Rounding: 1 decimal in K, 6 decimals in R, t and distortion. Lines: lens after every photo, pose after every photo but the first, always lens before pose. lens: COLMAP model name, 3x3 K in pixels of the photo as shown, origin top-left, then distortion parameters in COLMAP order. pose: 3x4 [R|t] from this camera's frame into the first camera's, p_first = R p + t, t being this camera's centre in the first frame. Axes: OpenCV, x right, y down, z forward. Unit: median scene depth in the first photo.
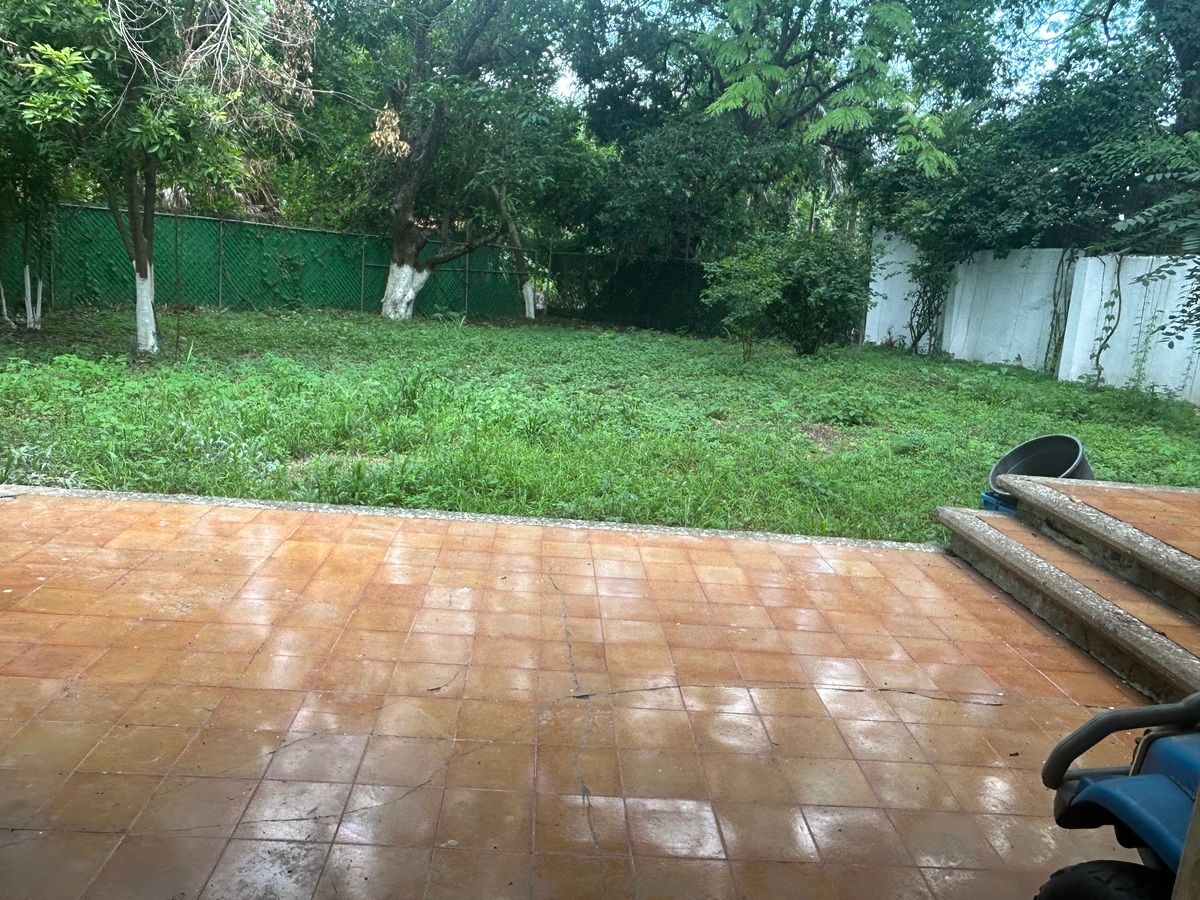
lens RADIAL K [[913.3, 0, 599.2], [0, 913.3, 454.7], [0, 0, 1]] dist [0.029038, -0.044361]
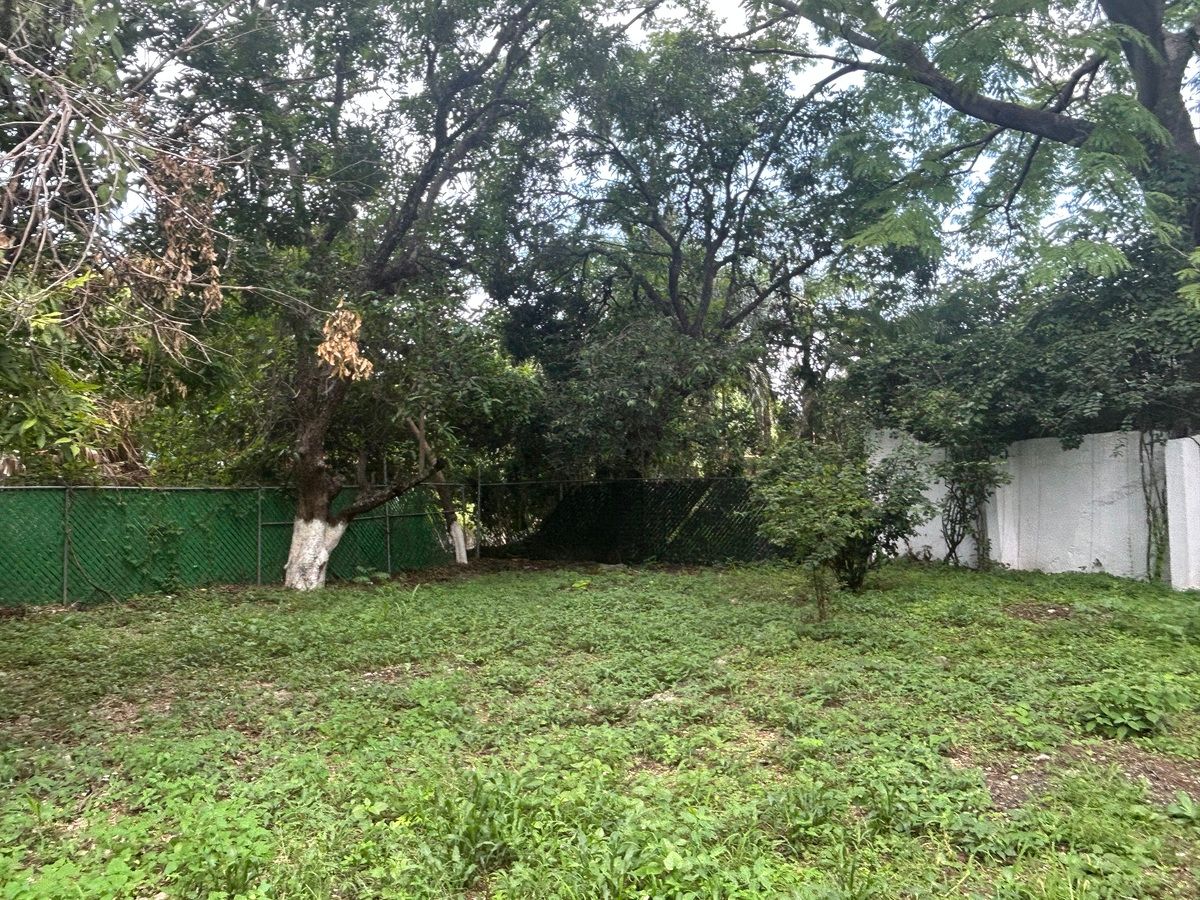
lens RADIAL K [[913.3, 0, 599.2], [0, 913.3, 454.7], [0, 0, 1]] dist [0.029038, -0.044361]
pose [[0.986387, -0.087541, 0.139203, -0.074173], [0.117031, 0.968389, -0.220285, -0.058074], [-0.115518, 0.233577, 0.965452, 0.191307]]
